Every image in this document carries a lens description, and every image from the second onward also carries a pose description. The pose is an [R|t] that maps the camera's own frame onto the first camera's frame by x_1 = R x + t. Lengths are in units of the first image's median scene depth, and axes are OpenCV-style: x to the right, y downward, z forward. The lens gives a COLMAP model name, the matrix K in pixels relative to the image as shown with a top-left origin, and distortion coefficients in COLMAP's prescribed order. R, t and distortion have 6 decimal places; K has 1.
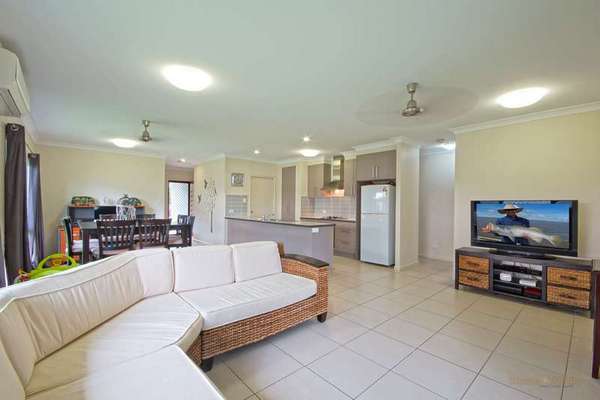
lens RADIAL K [[263.4, 0, 297.2], [0, 263.4, 204.3], [0, 0, 1]] dist [-0.004093, -0.000915]
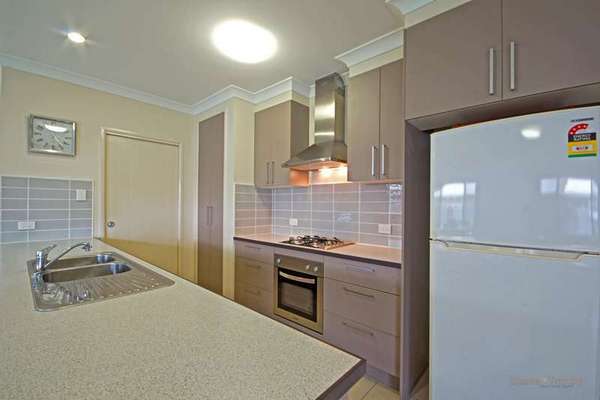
lens RADIAL K [[263.4, 0, 297.2], [0, 263.4, 204.3], [0, 0, 1]] dist [-0.004093, -0.000915]
pose [[0.995027, -0.000099, 0.099606, 0.070795], [-0.000371, 0.999989, 0.004702, -0.002615], [-0.099605, -0.004715, 0.995016, 0.612167]]
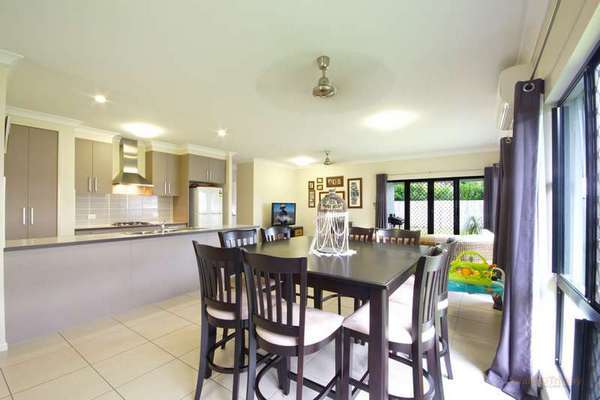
lens RADIAL K [[263.4, 0, 297.2], [0, 263.4, 204.3], [0, 0, 1]] dist [-0.004093, -0.000915]
pose [[-0.223475, -0.000265, 0.974710, -0.649809], [-0.002414, 0.999997, -0.000282, -0.002532], [-0.974707, -0.002416, -0.223475, 0.699070]]
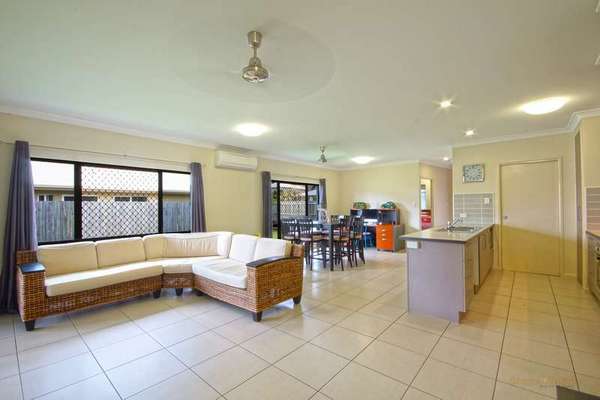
lens RADIAL K [[263.4, 0, 297.2], [0, 263.4, 204.3], [0, 0, 1]] dist [-0.004093, -0.000915]
pose [[0.120570, -0.020074, -0.992502, 0.457269], [0.012097, 0.999751, -0.018751, 0.002355], [0.992631, -0.009746, 0.120783, 0.411909]]
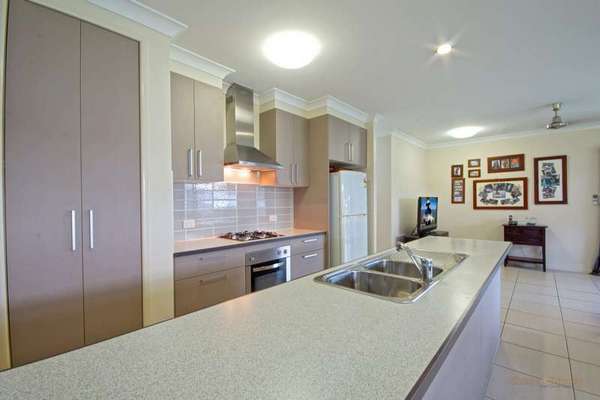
lens RADIAL K [[263.4, 0, 297.2], [0, 263.4, 204.3], [0, 0, 1]] dist [-0.004093, -0.000915]
pose [[-0.110949, -0.009858, 0.993777, -0.271909], [0.009972, 0.999889, 0.011032, -0.000377], [-0.993776, 0.011134, -0.110839, 0.943679]]
